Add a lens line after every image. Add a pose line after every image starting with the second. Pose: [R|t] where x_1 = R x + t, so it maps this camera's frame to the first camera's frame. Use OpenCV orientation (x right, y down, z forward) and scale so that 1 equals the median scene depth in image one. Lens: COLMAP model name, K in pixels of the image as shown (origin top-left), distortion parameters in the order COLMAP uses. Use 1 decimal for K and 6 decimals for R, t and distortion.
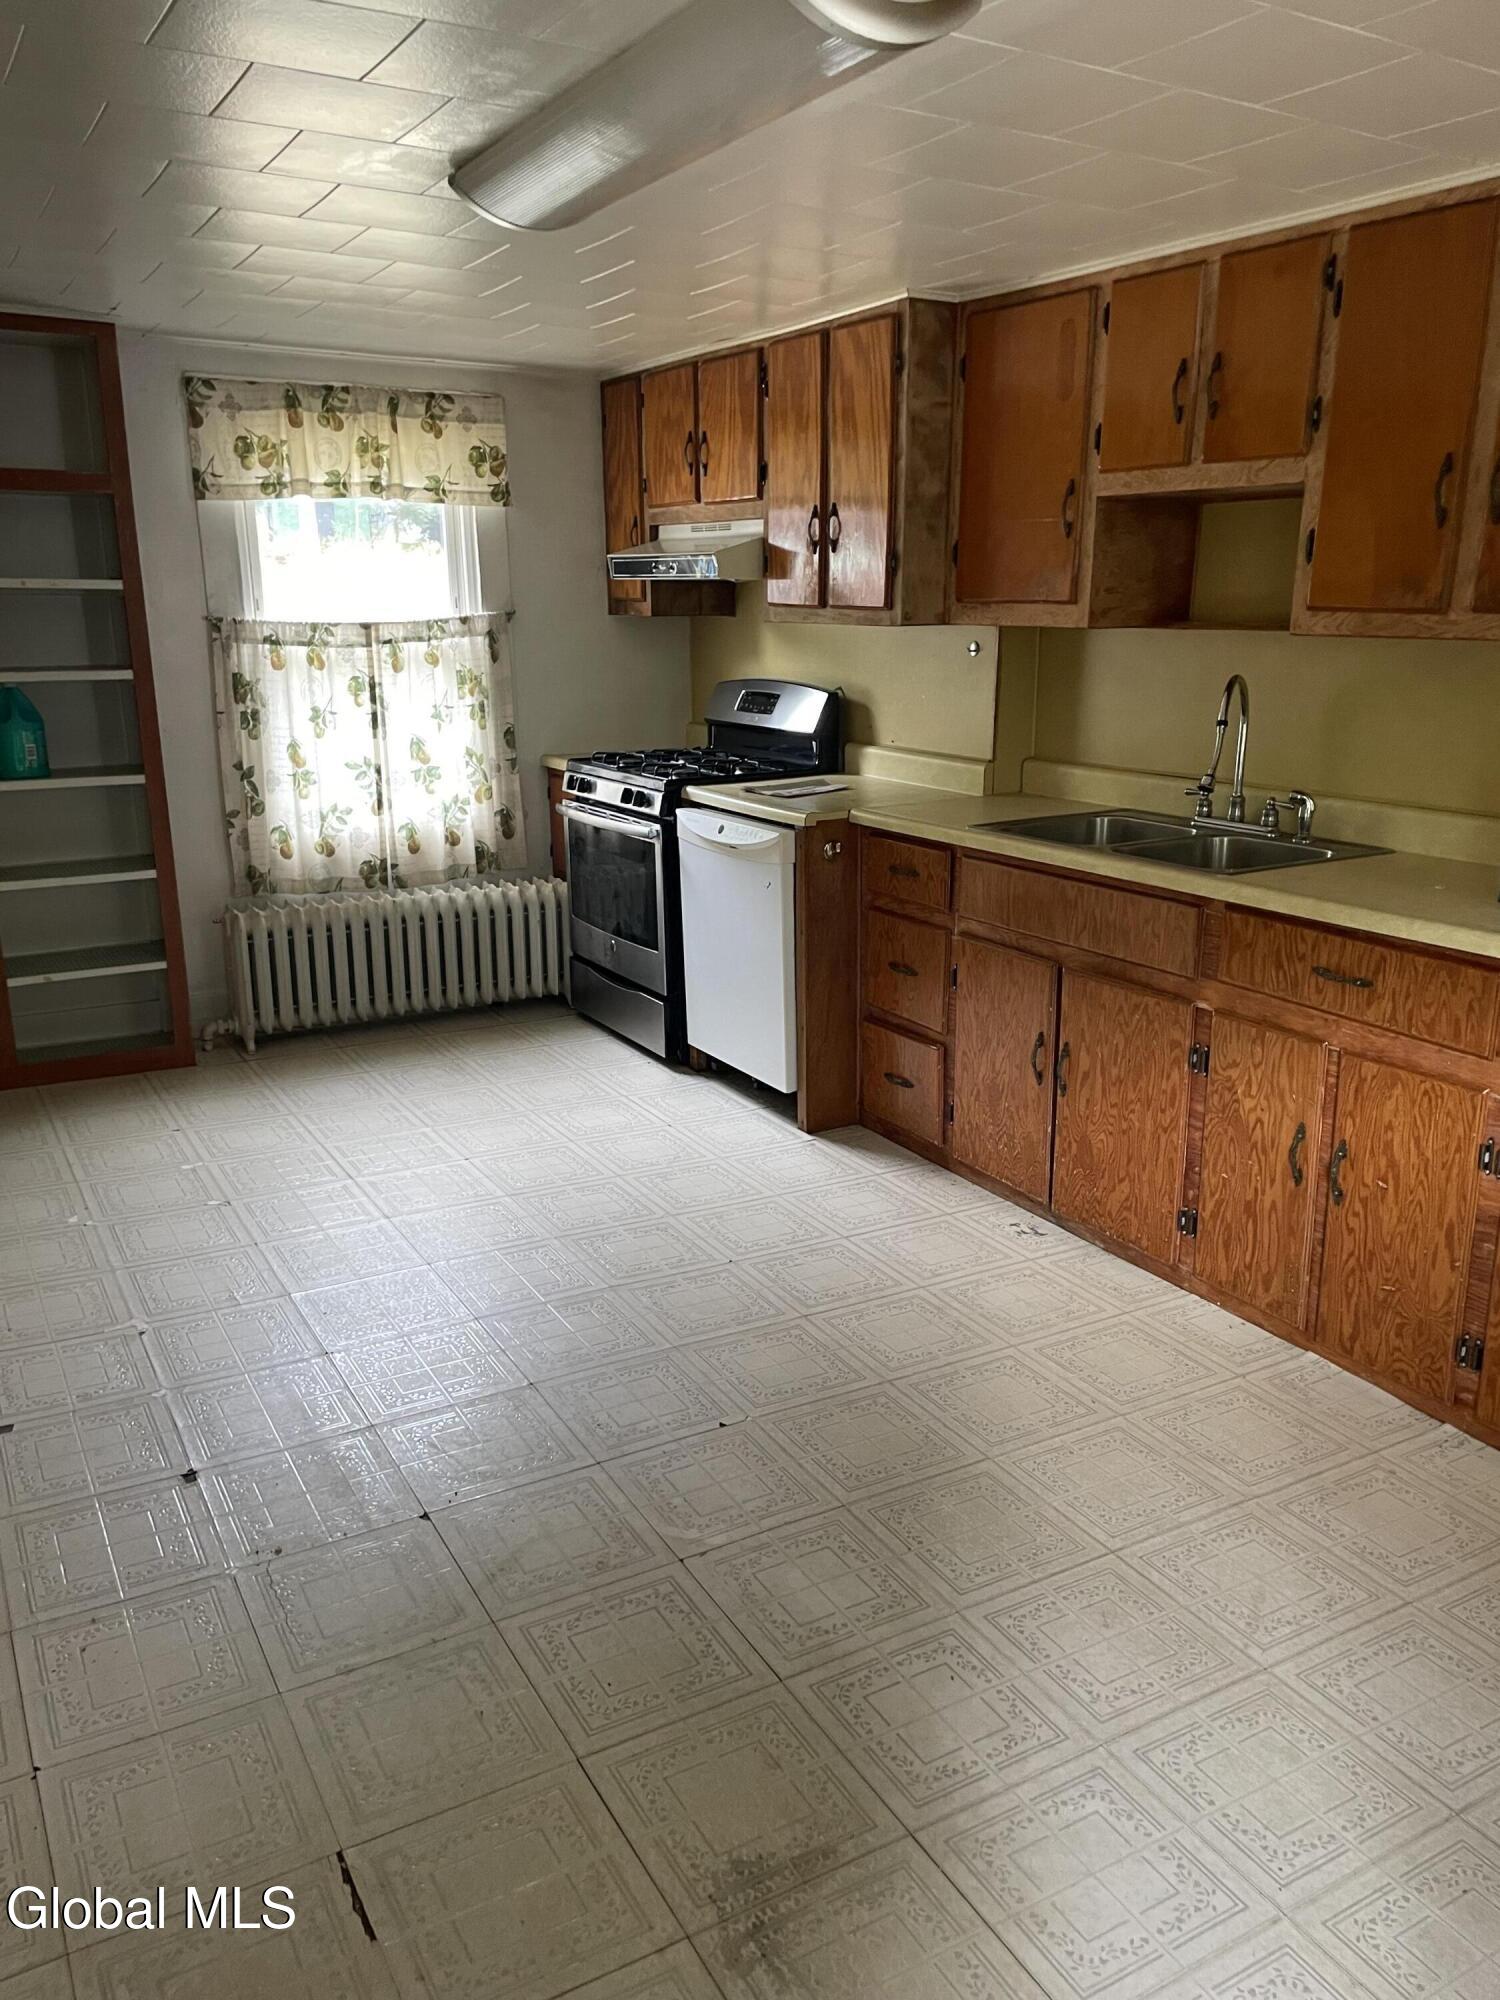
lens RADIAL K [[1516.0, 0, 750.0], [0, 1516.0, 1000.0], [0, 0, 1]] dist [0.089562, -0.131244]
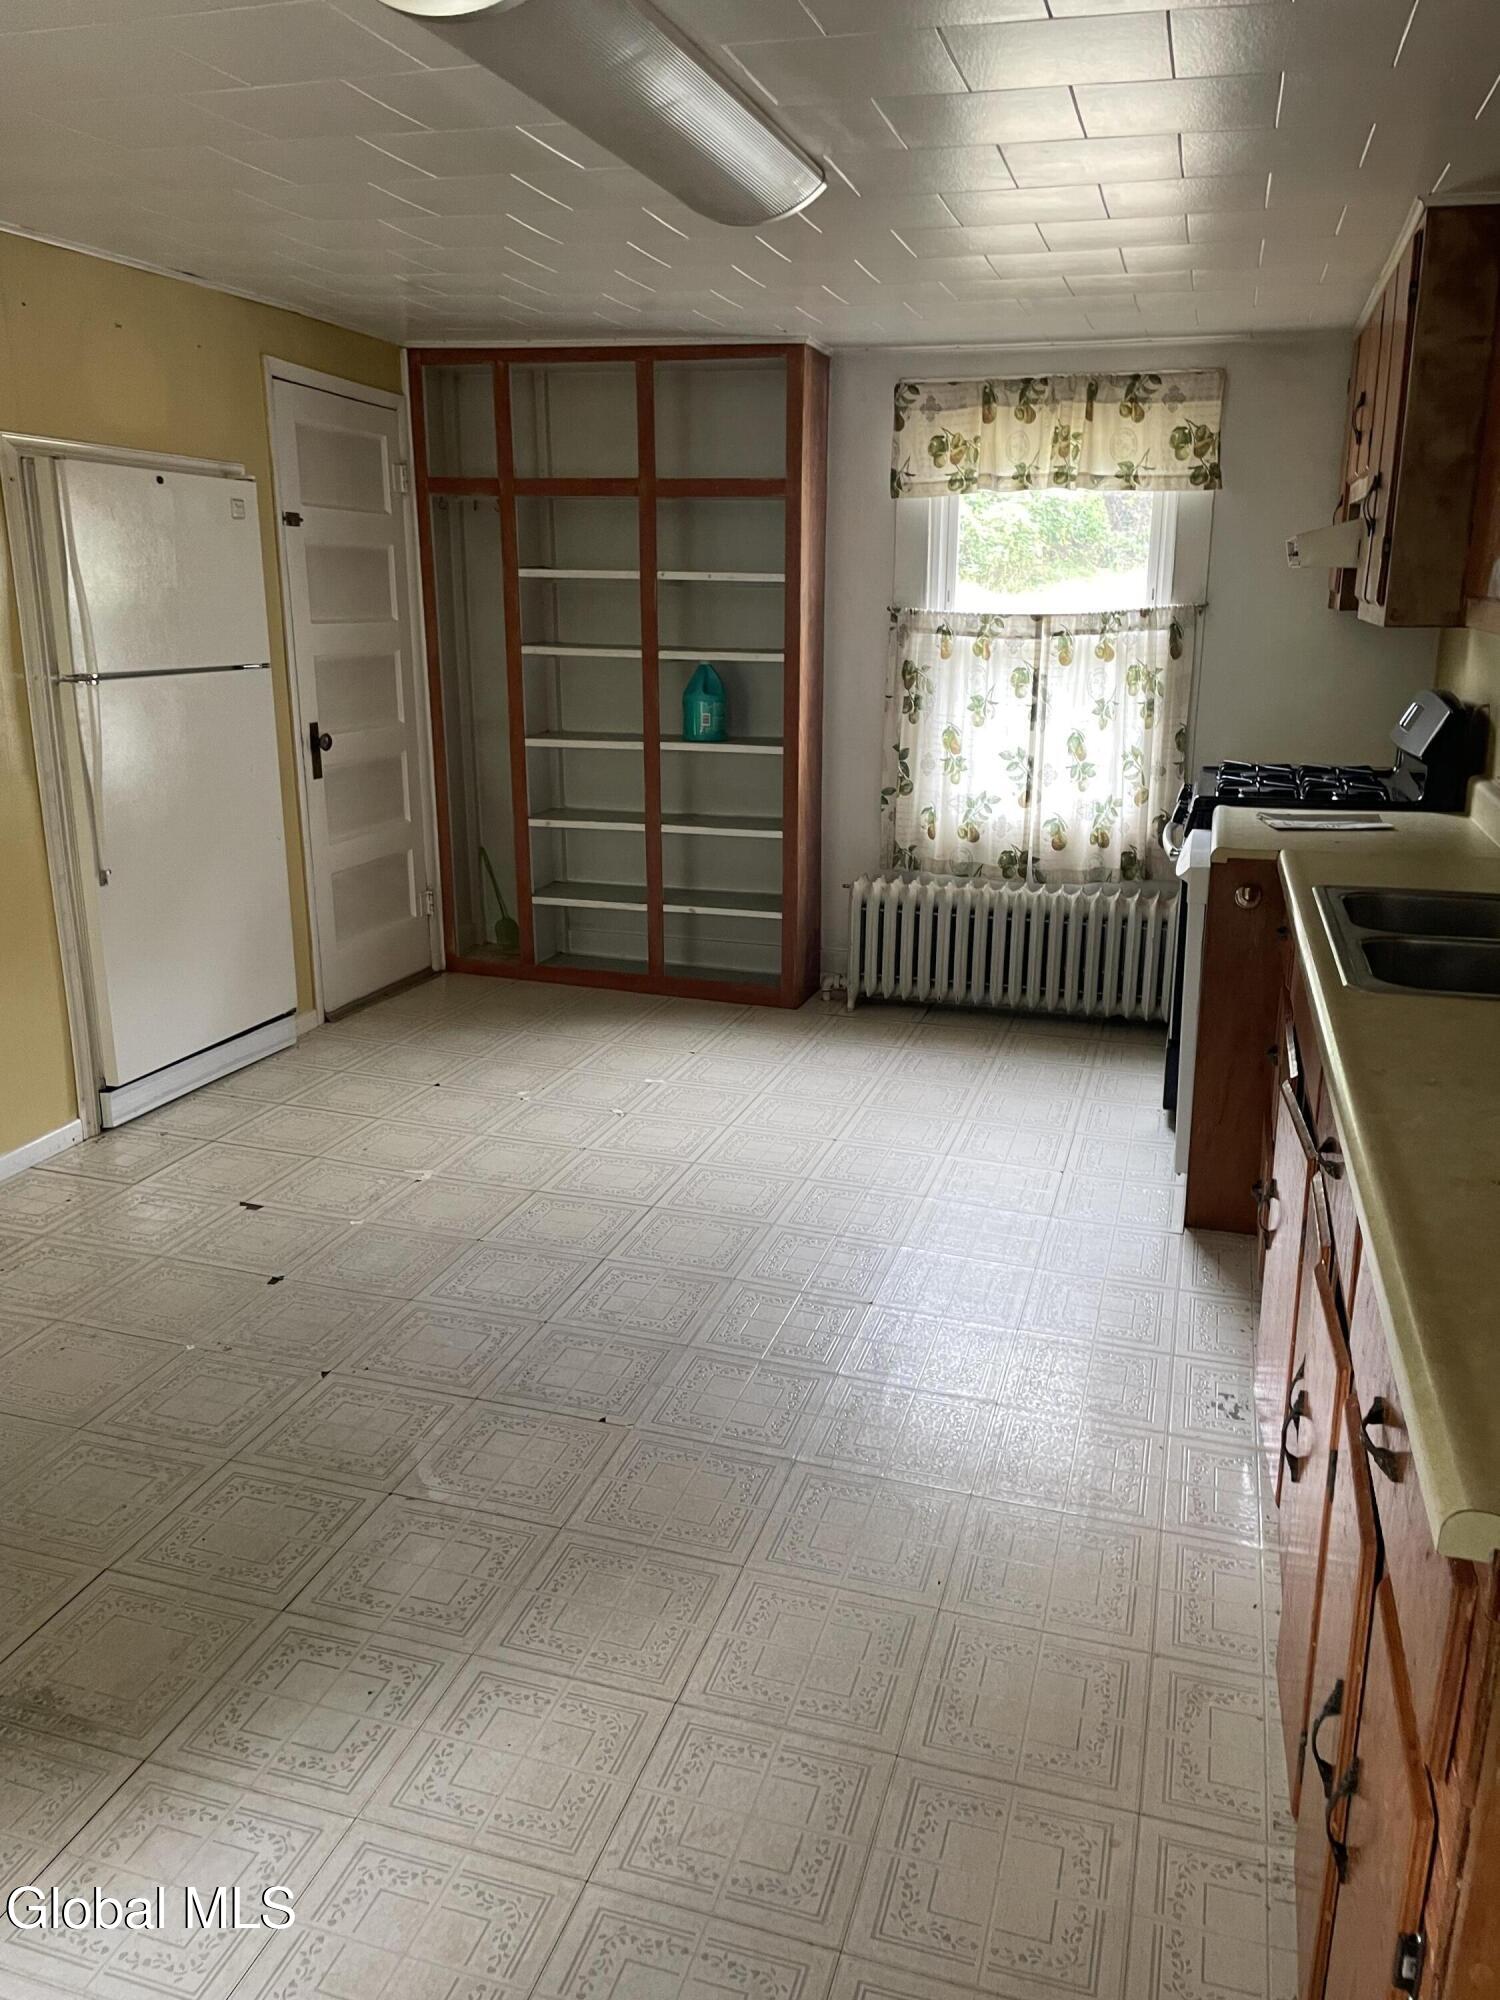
lens RADIAL K [[1516.0, 0, 750.0], [0, 1516.0, 1000.0], [0, 0, 1]] dist [0.089562, -0.131244]
pose [[0.685505, 0.197634, -0.700731, 0.371263], [-0.194041, 0.977235, 0.085794, -0.050129], [0.701734, 0.077159, 0.708249, 0.182615]]
